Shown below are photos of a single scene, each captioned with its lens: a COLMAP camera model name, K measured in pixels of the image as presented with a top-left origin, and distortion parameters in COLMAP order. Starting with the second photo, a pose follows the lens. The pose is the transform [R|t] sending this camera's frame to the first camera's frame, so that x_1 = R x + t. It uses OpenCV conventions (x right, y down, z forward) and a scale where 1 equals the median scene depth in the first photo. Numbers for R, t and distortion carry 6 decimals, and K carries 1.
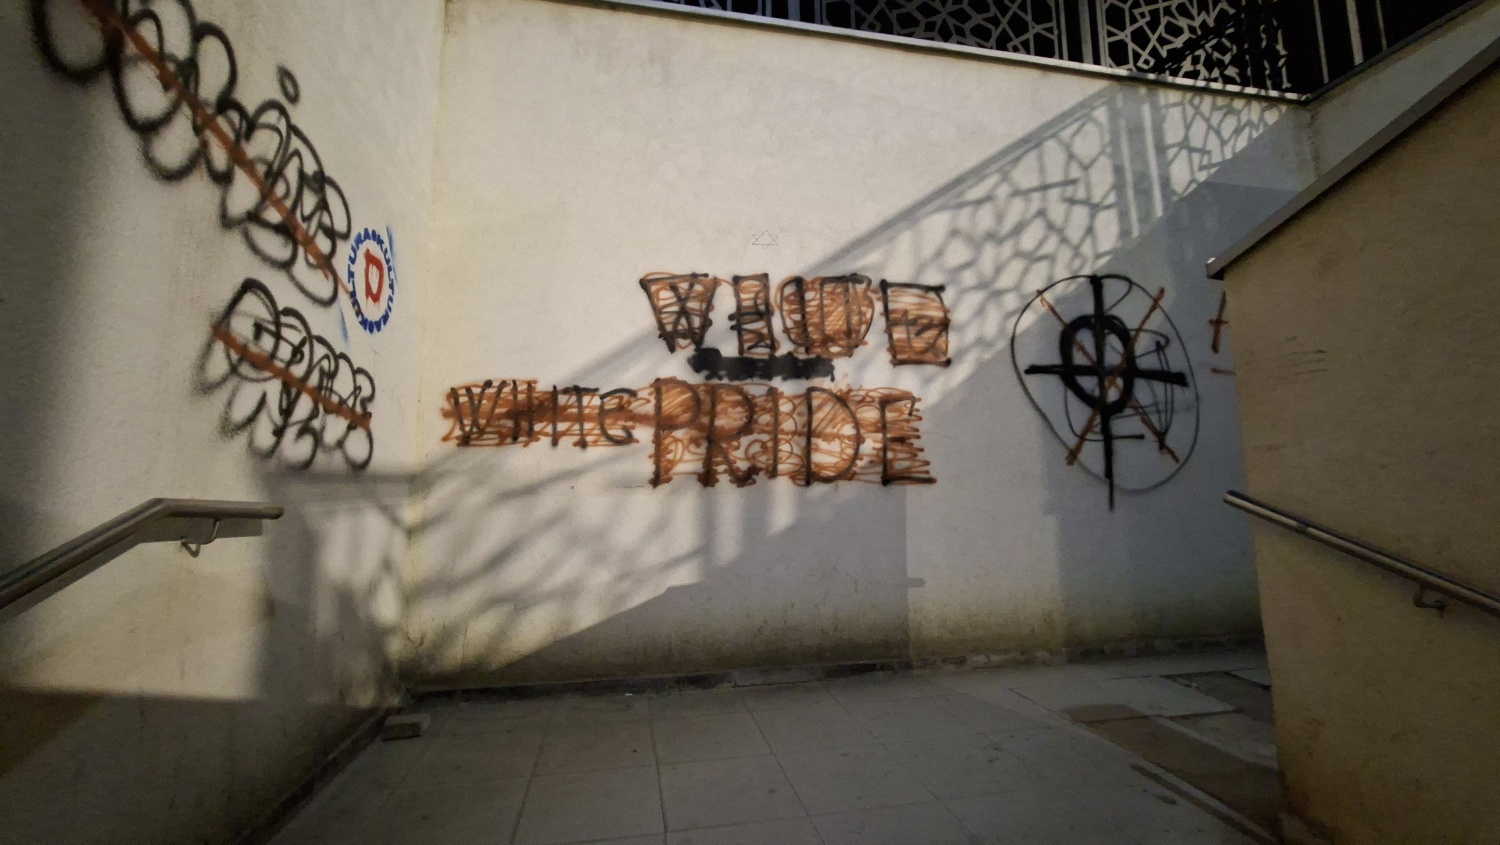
lens RADIAL K [[603.2, 0, 755.4], [0, 603.2, 415.1], [0, 0, 1]] dist [-0.003402, 0.001307]
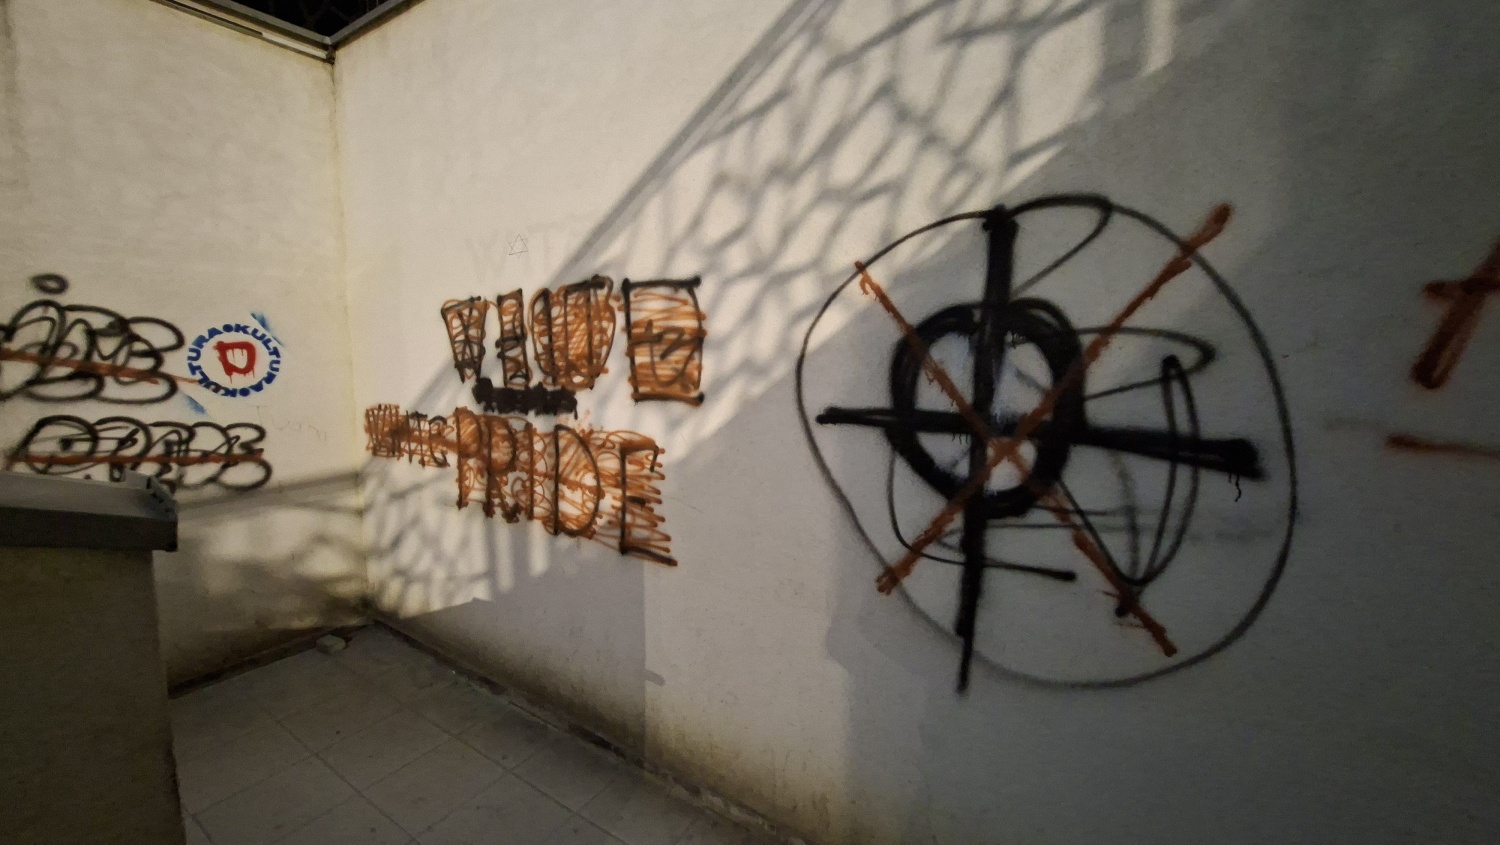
lens RADIAL K [[603.2, 0, 756.5], [0, 603.2, 414.6], [0, 0, 1]] dist [-0.003402, 0.001307]
pose [[0.703421, 0.102723, -0.703312, 0.863136], [0.075509, 0.973102, 0.217648, -0.218416], [0.706752, -0.206204, 0.676744, 0.610314]]
